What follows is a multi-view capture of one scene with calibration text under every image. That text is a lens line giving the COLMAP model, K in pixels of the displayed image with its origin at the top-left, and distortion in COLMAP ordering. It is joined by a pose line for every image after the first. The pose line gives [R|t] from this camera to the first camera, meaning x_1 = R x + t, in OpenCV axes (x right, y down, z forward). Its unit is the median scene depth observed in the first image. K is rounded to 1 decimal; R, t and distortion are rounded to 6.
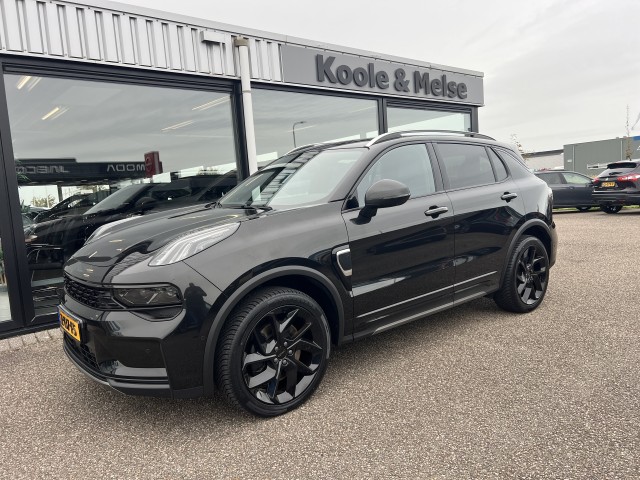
lens RADIAL K [[485.5, 0, 320.8], [0, 485.5, 237.9], [0, 0, 1]] dist [0.052849, -0.055509]
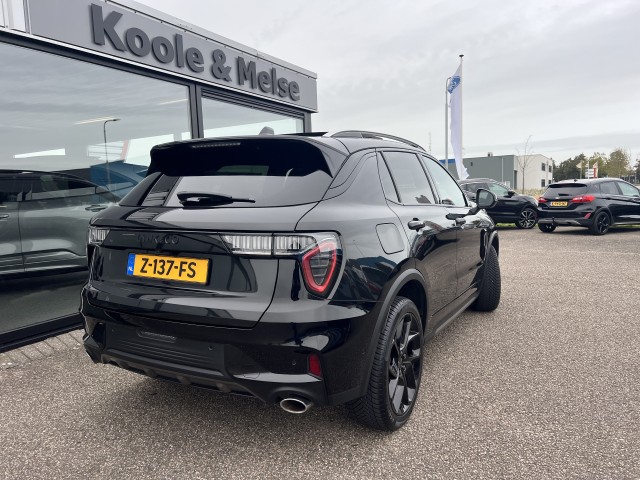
lens RADIAL K [[485.5, 0, 320.8], [0, 485.5, 237.9], [0, 0, 1]] dist [0.052849, -0.055509]
pose [[0.941637, 0.012798, 0.336387, 0.057387], [-0.006380, 0.999776, -0.020179, -0.031568], [-0.336570, 0.016855, 0.941508, 0.216989]]
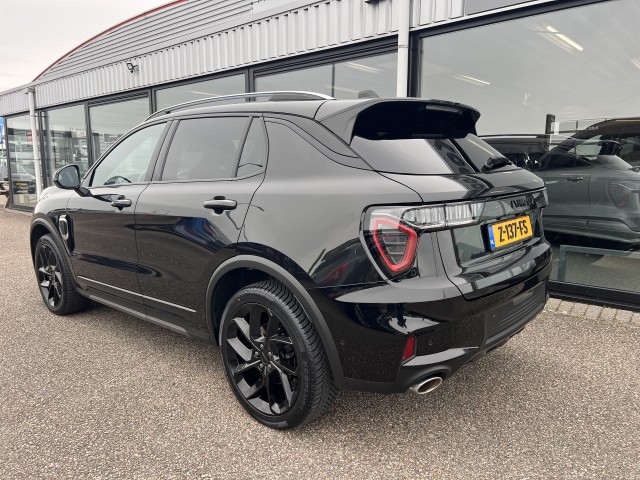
lens RADIAL K [[485.5, 0, 320.8], [0, 485.5, 237.9], [0, 0, 1]] dist [0.052849, -0.055509]
pose [[0.138379, 0.208166, -0.968255, 0.552227], [-0.105673, 0.975183, 0.194553, -0.097218], [0.984726, 0.075396, 0.156943, 0.580654]]
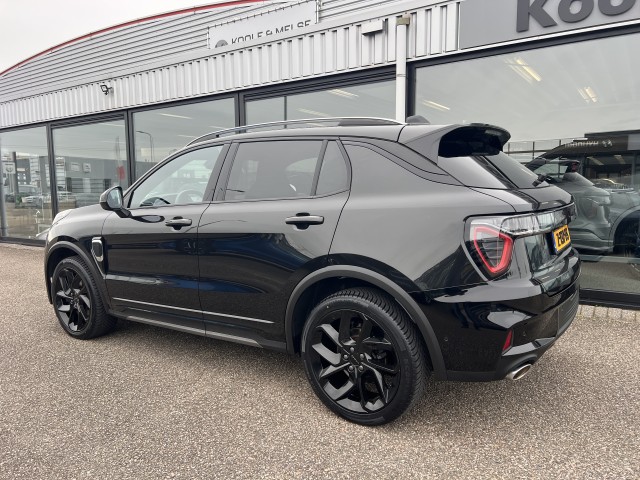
lens RADIAL K [[485.5, 0, 320.8], [0, 485.5, 237.9], [0, 0, 1]] dist [0.052849, -0.055509]
pose [[0.268170, 0.161439, -0.949748, 0.562502], [-0.099182, 0.985247, 0.139468, -0.085976], [0.958252, 0.056796, 0.280226, 0.475409]]
